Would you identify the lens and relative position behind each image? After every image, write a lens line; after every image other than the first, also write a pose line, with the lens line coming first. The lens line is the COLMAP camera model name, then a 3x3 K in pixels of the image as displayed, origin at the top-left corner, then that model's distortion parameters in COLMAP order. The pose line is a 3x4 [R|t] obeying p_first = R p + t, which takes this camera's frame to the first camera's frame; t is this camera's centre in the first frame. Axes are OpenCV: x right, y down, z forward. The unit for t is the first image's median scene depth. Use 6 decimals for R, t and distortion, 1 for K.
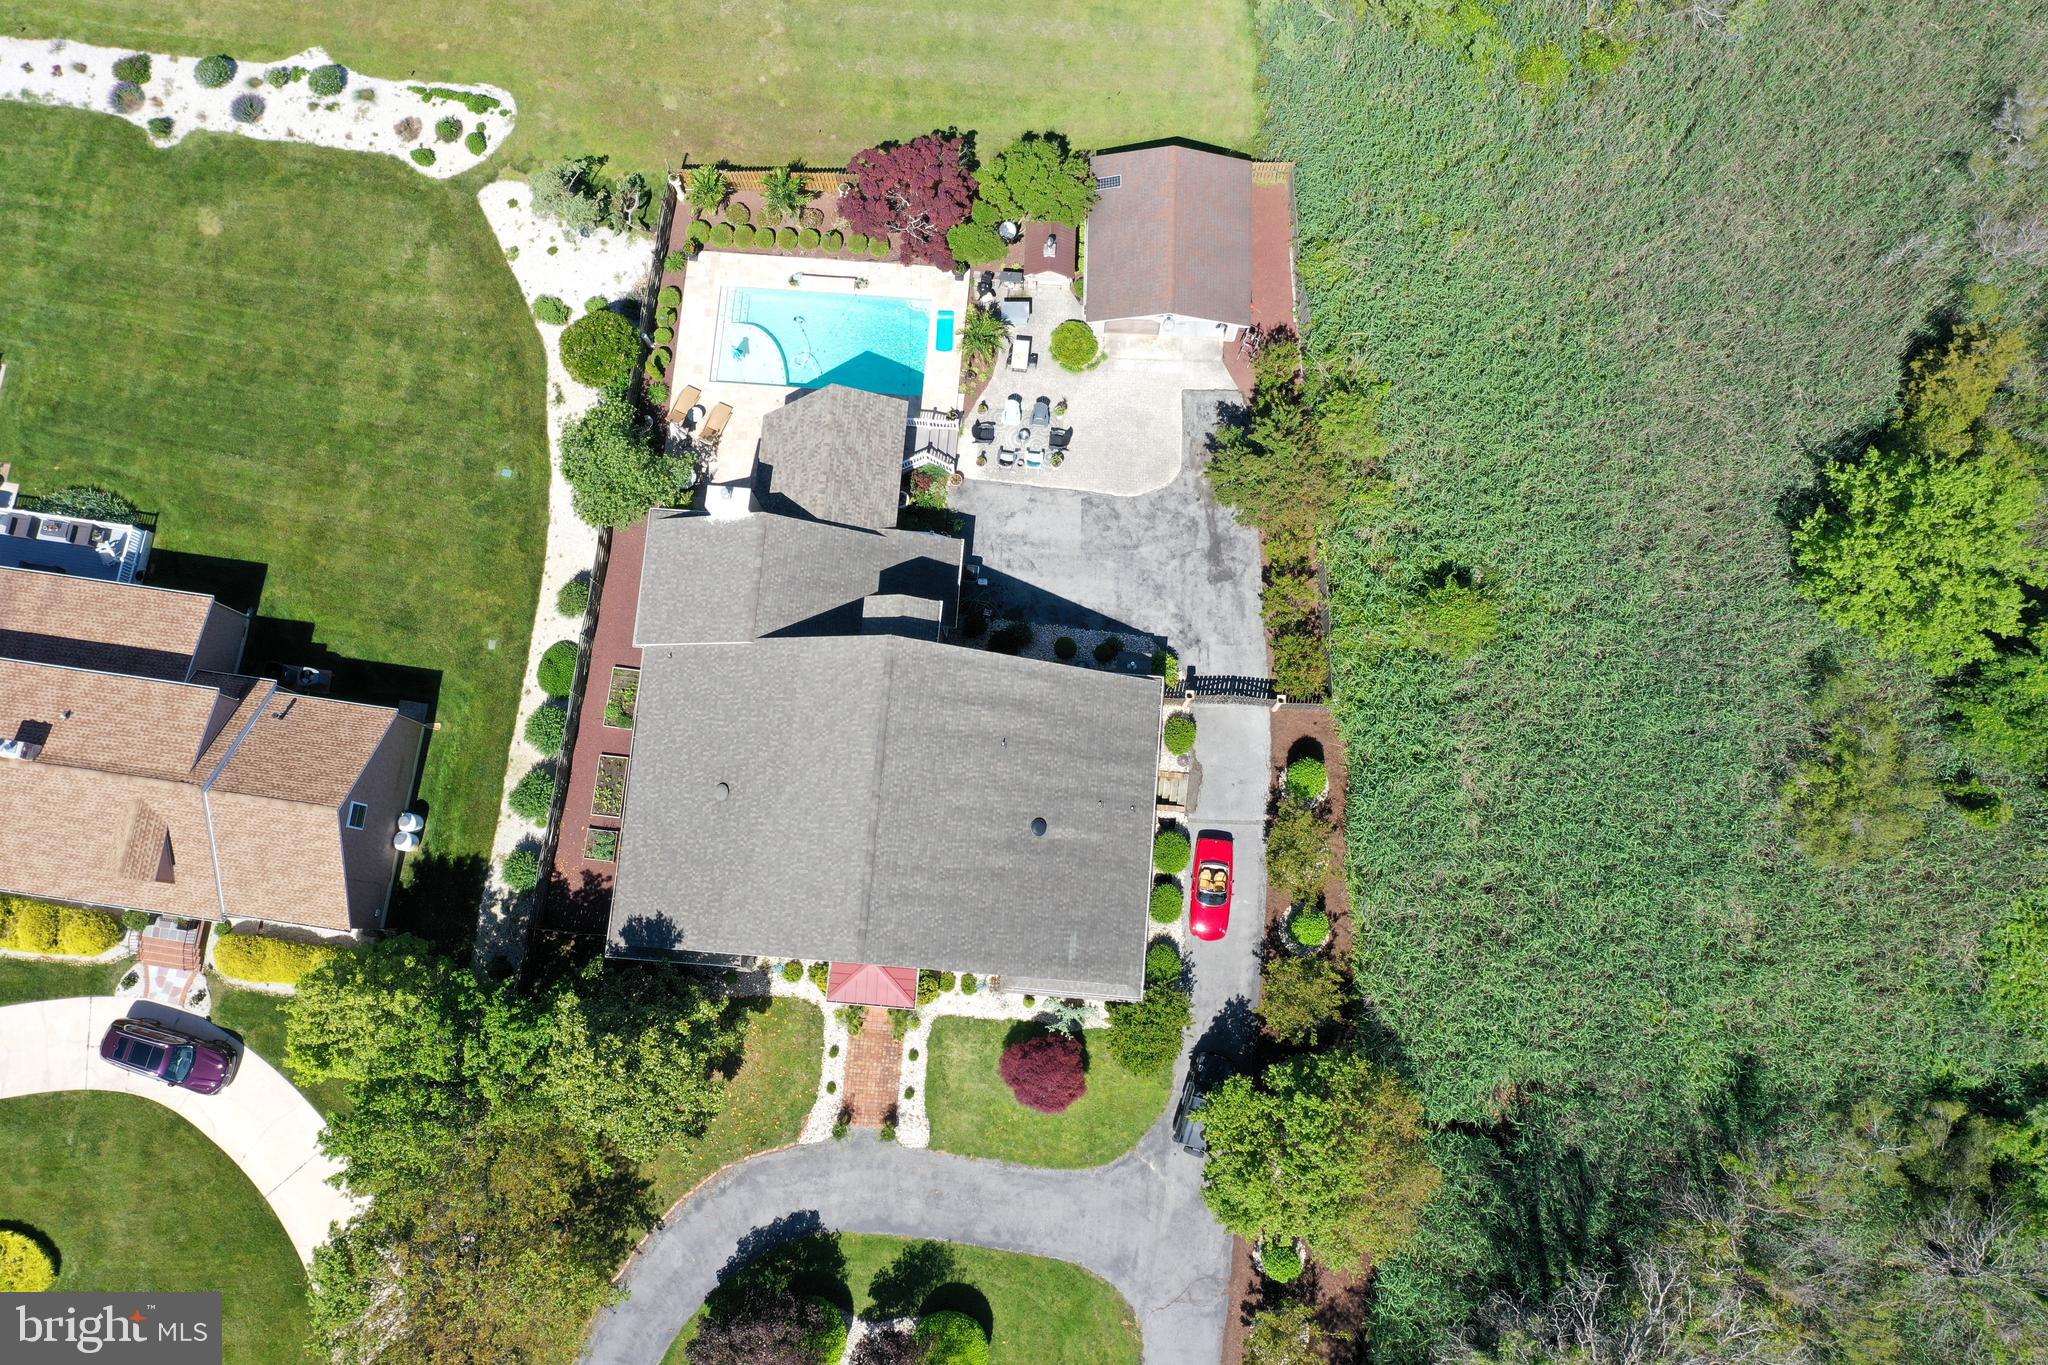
lens RADIAL K [[1623.3, 0, 1028.7], [0, 1623.3, 679.8], [0, 0, 1]] dist [0.006566, -0.003312]
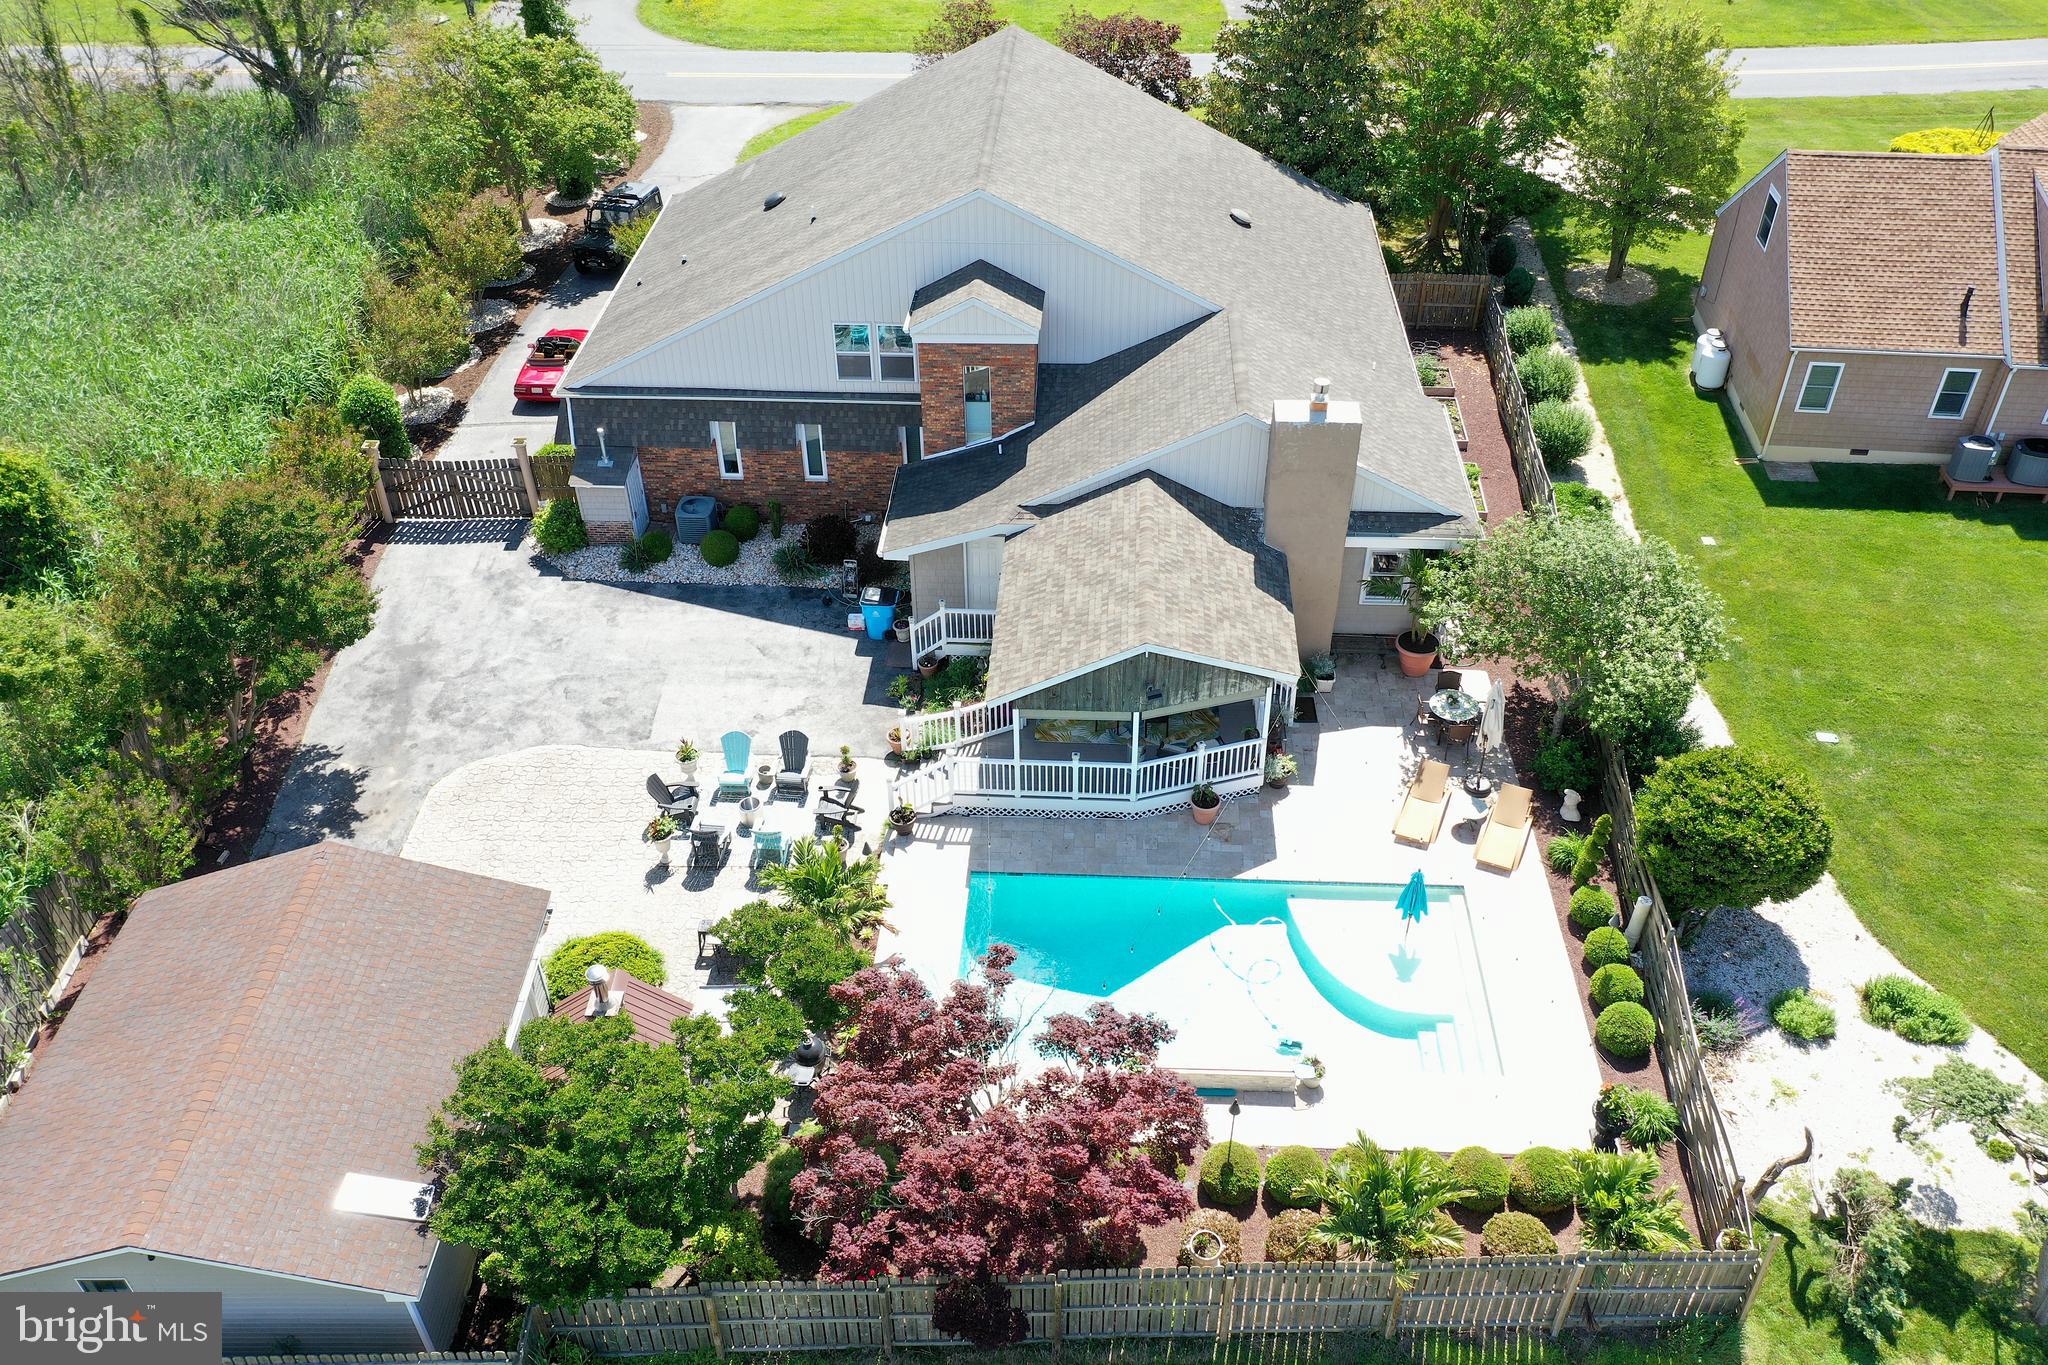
lens RADIAL K [[1623.3, 0, 1028.7], [0, 1623.3, 679.8], [0, 0, 1]] dist [0.006566, -0.003312]
pose [[-0.999594, 0.026415, -0.010637, -0.083324], [-0.021713, -0.465361, 0.884855, -0.576406], [0.018423, 0.884727, 0.465745, 0.799773]]
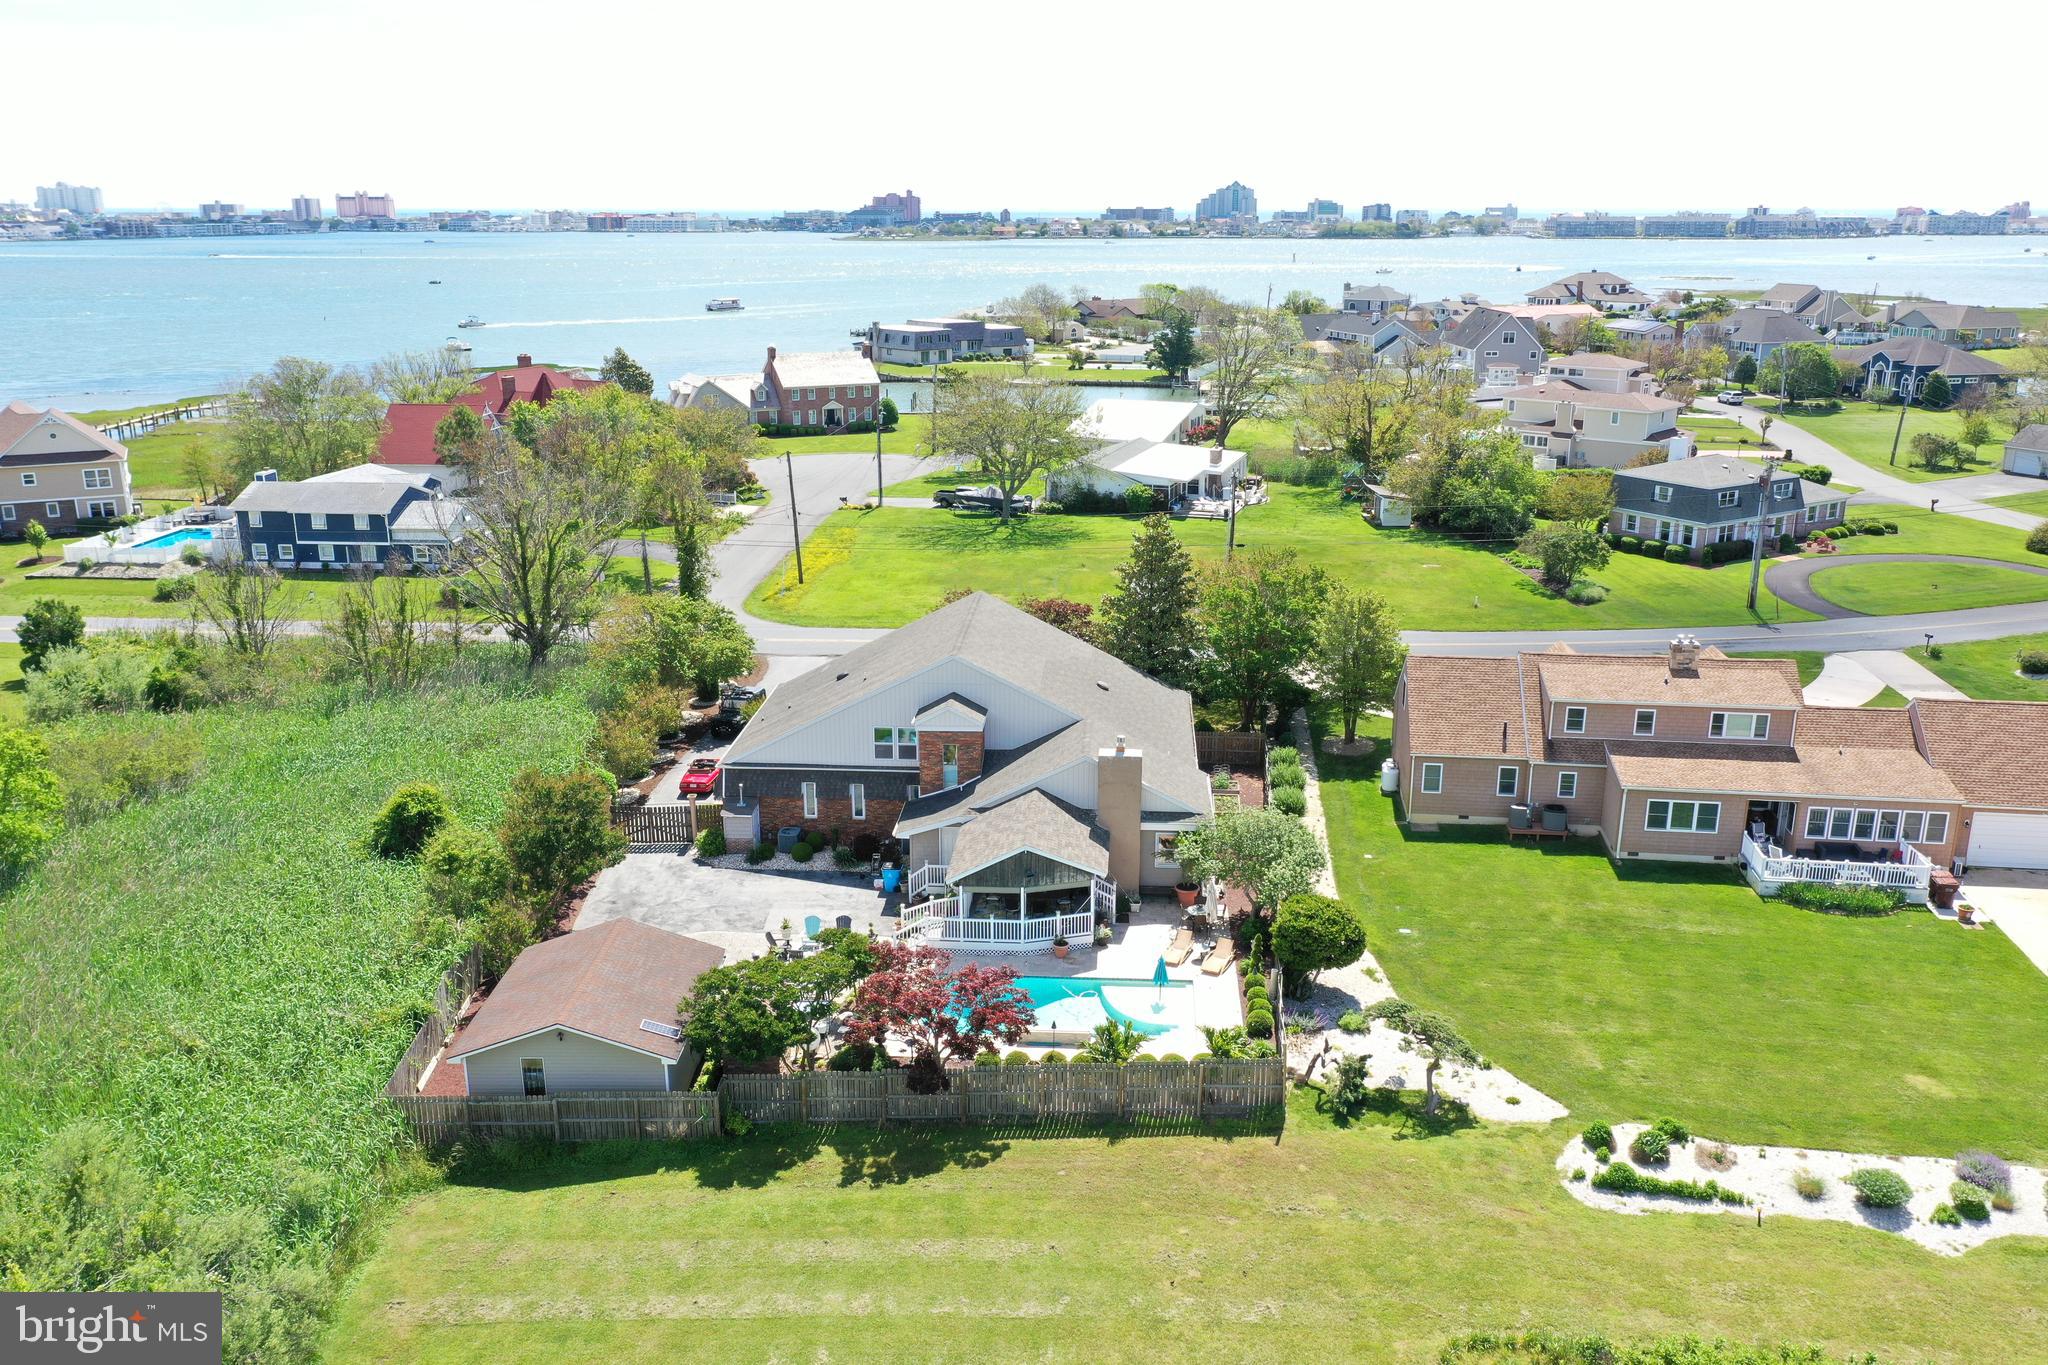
lens RADIAL K [[1623.3, 0, 1028.7], [0, 1623.3, 679.8], [0, 0, 1]] dist [0.006566, -0.003312]
pose [[-0.999886, 0.010513, -0.010832, -0.113415], [-0.011867, -0.103986, 0.994508, -1.055810], [0.009329, 0.994523, 0.104099, 0.814465]]
